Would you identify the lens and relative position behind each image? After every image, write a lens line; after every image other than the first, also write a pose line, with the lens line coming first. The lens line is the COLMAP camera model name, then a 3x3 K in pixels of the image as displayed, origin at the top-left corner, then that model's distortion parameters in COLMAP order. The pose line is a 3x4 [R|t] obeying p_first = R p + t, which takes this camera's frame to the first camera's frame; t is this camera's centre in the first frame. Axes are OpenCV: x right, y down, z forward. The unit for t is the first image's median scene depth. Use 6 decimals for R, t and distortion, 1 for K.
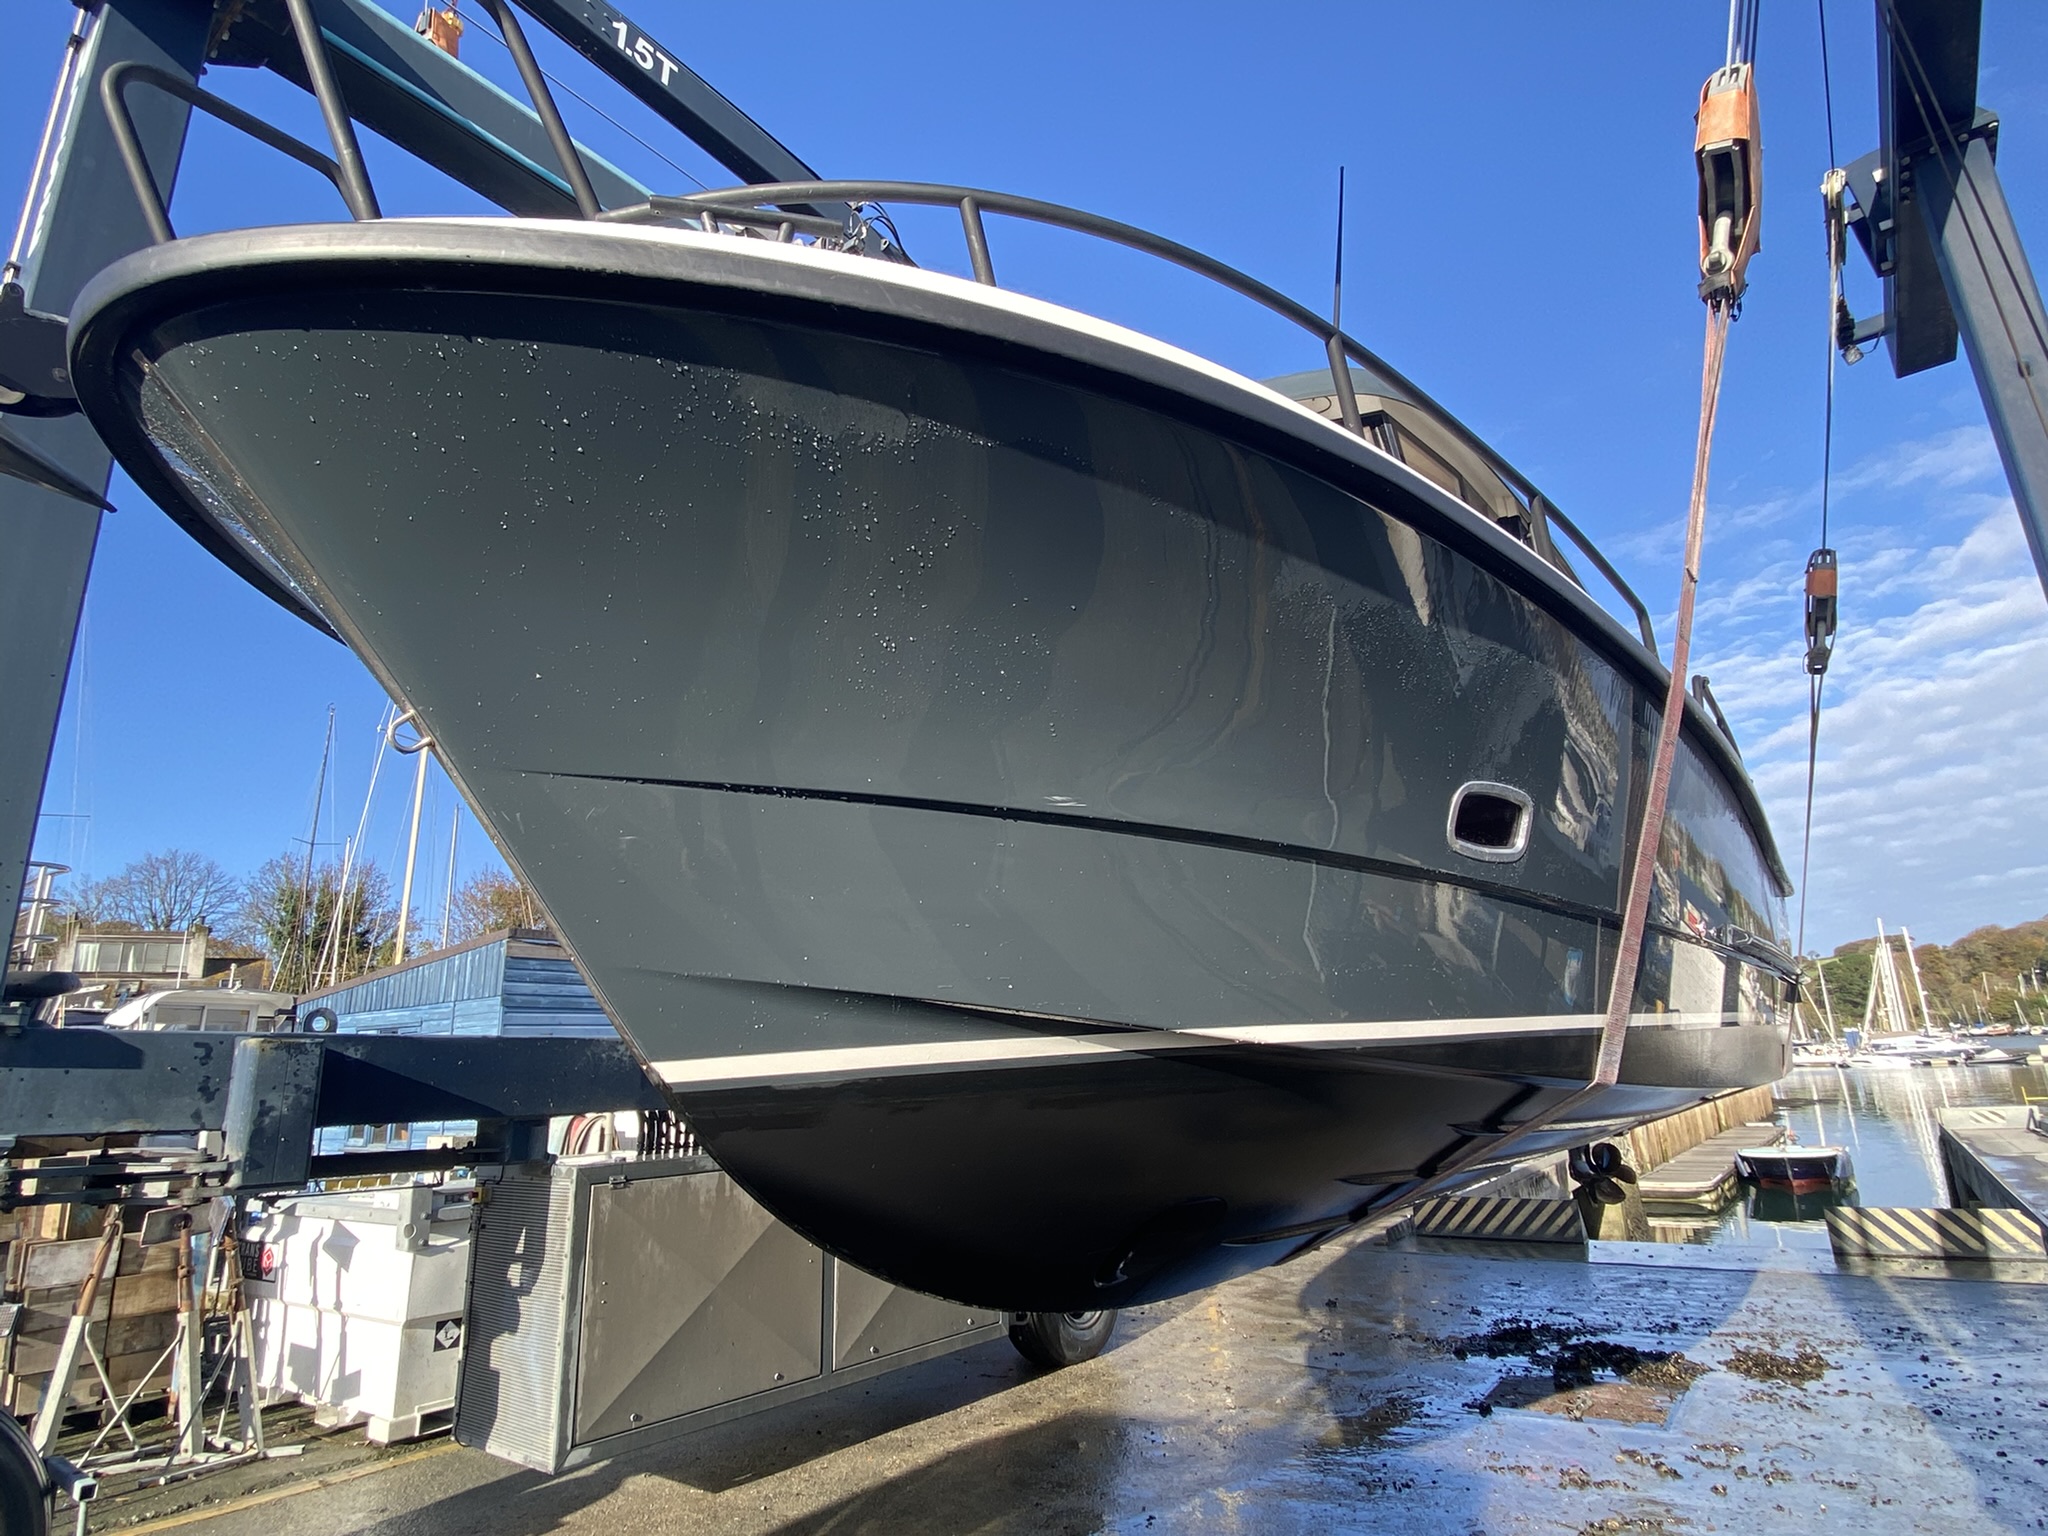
lens RADIAL K [[1068.7, 0, 1028.0], [0, 1068.7, 768.9], [0, 0, 1]] dist [-0.020242, -0.002102]
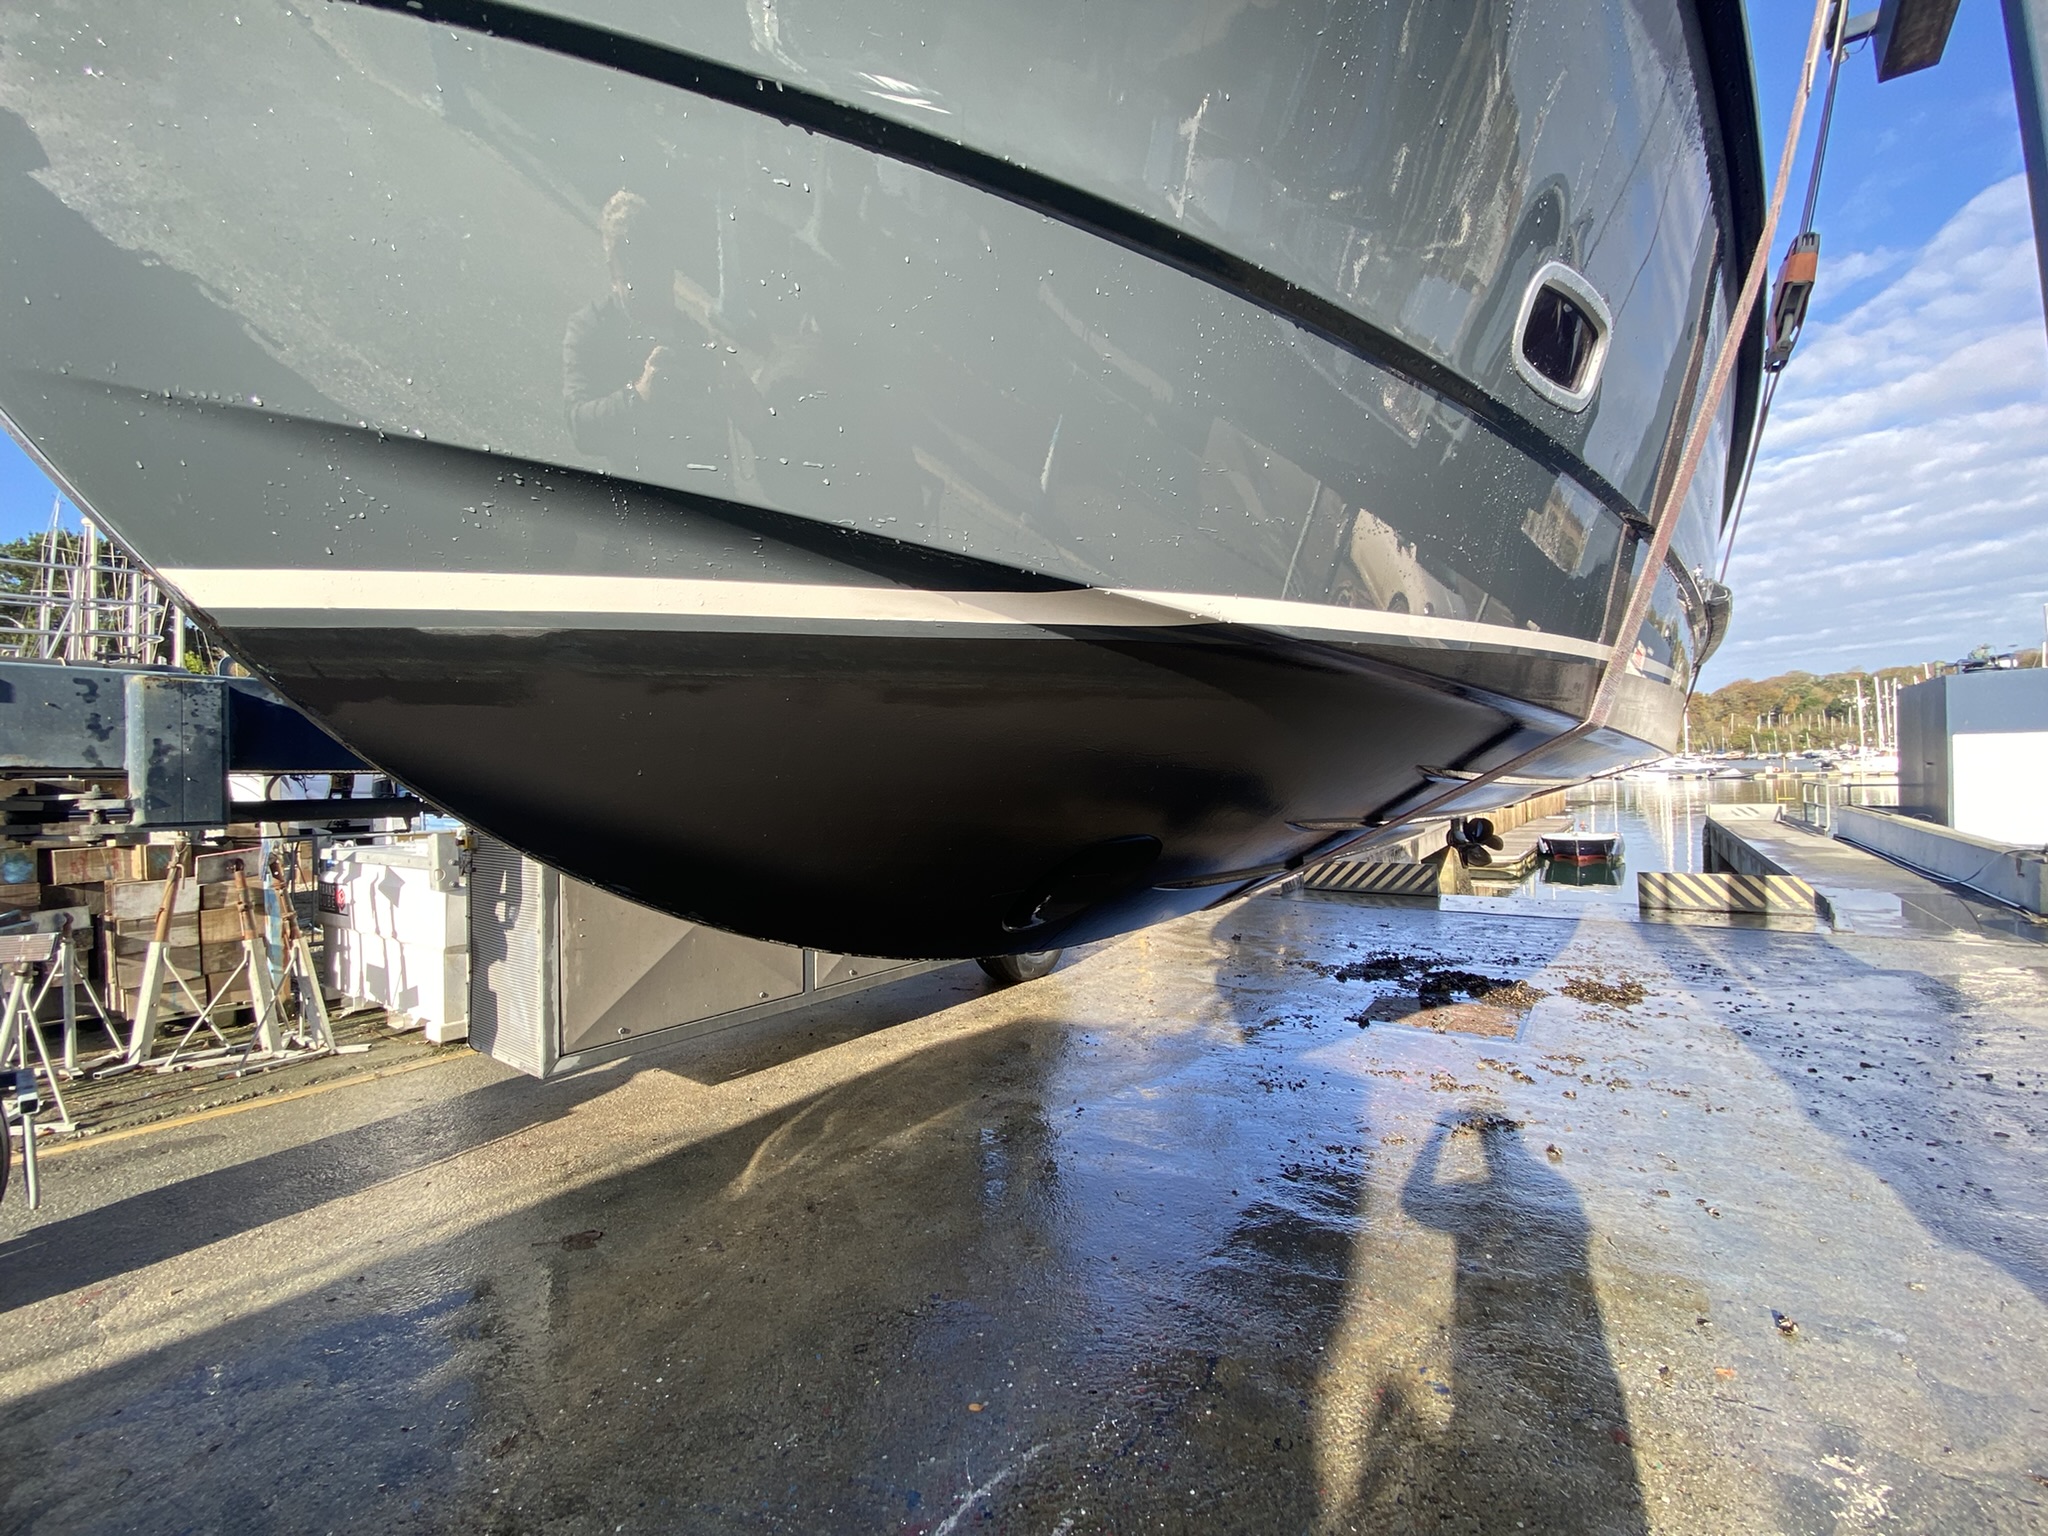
lens RADIAL K [[828.5, 0, 1031.6], [0, 828.5, 755.1], [0, 0, 1]] dist [-0.026140, -0.002781]
pose [[0.999674, 0.013675, 0.021575, 0.029554], [-0.018677, 0.967496, 0.252195, 0.080906], [-0.017425, -0.252516, 0.967436, 0.174485]]
